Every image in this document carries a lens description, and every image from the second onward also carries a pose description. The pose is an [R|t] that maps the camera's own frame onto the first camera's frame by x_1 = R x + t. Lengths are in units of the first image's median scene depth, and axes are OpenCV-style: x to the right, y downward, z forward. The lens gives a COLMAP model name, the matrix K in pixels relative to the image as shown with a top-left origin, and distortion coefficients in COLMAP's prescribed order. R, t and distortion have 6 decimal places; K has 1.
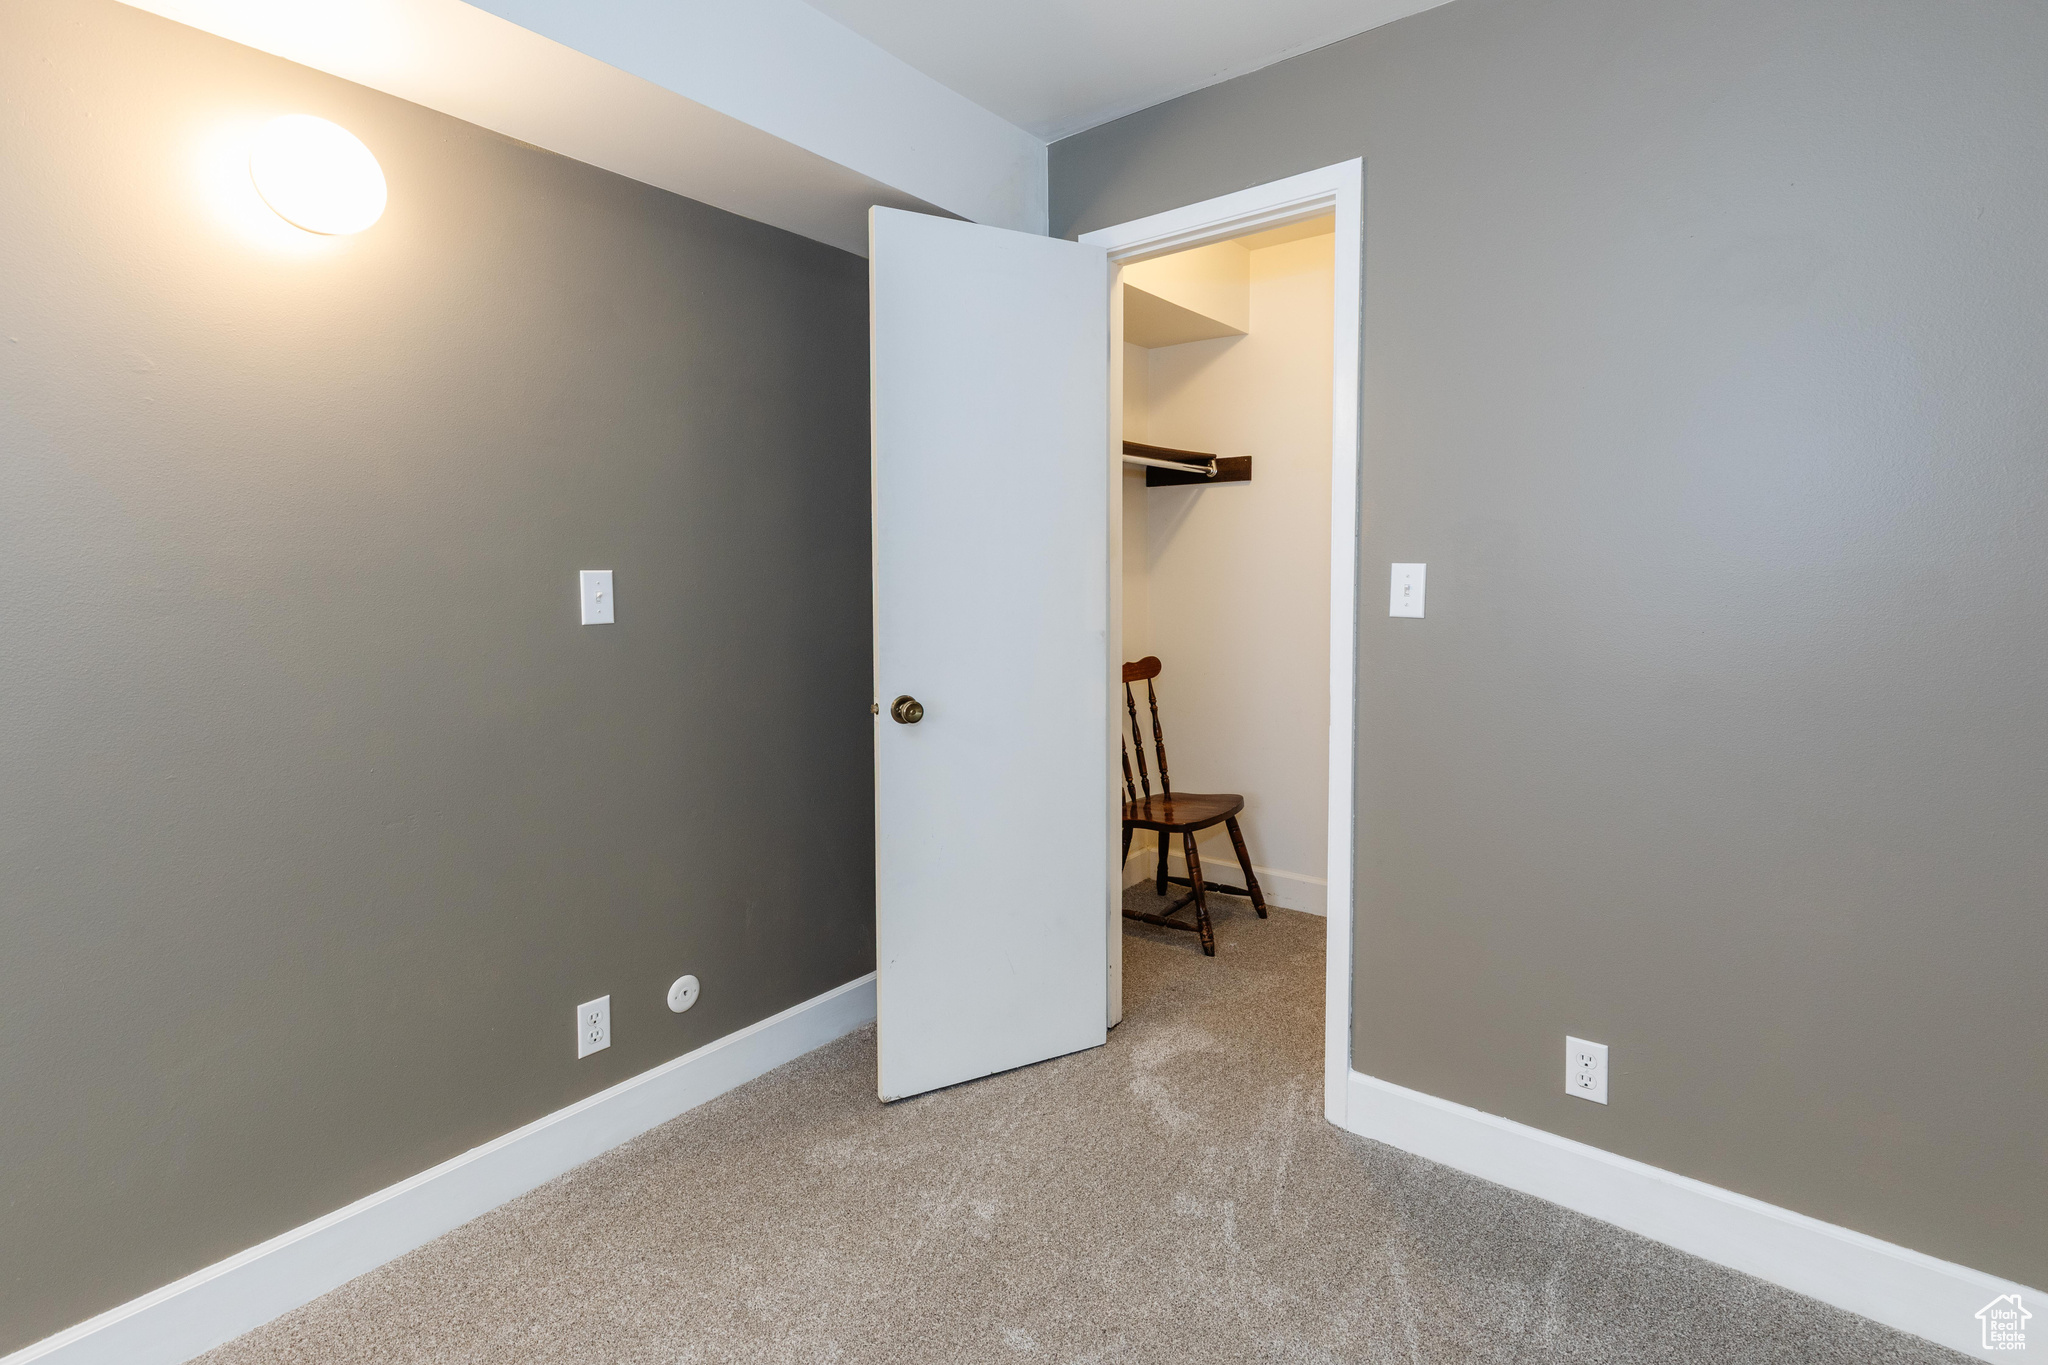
lens RADIAL K [[958.9, 0, 1021.1], [0, 958.9, 685.6], [0, 0, 1]] dist [0.014624, -0.003507]
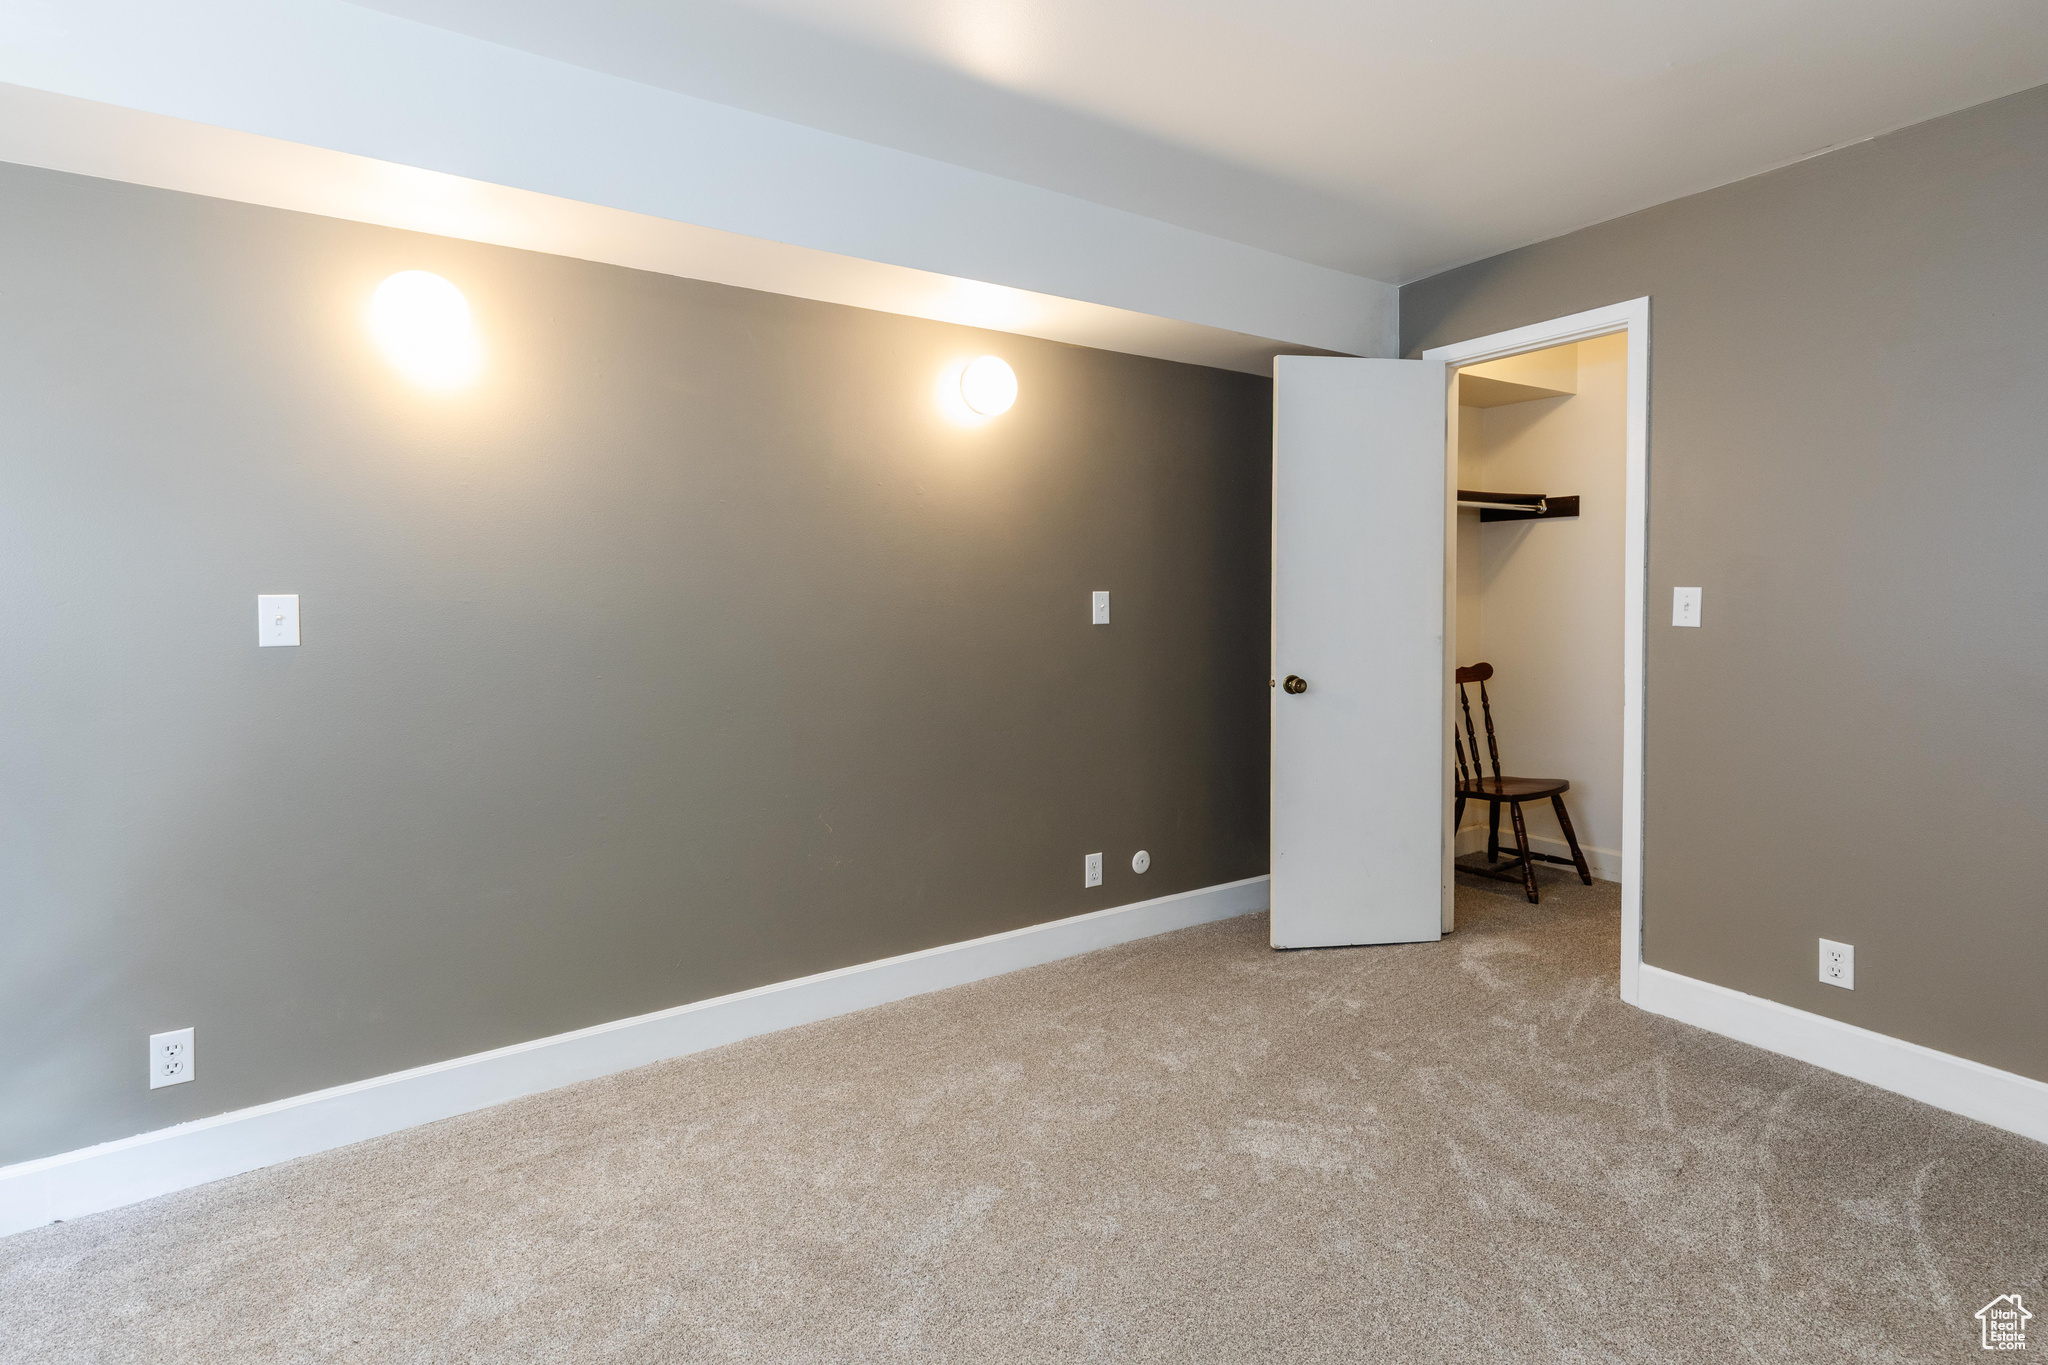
lens RADIAL K [[958.9, 0, 1000.8], [0, 958.9, 624.7], [0, 0, 1]] dist [0.014624, -0.003507]
pose [[0.941729, 0.013837, -0.336089, -0.049058], [-0.042114, 0.996142, -0.076993, 0.067332], [0.333727, 0.086660, 0.938678, -0.563705]]
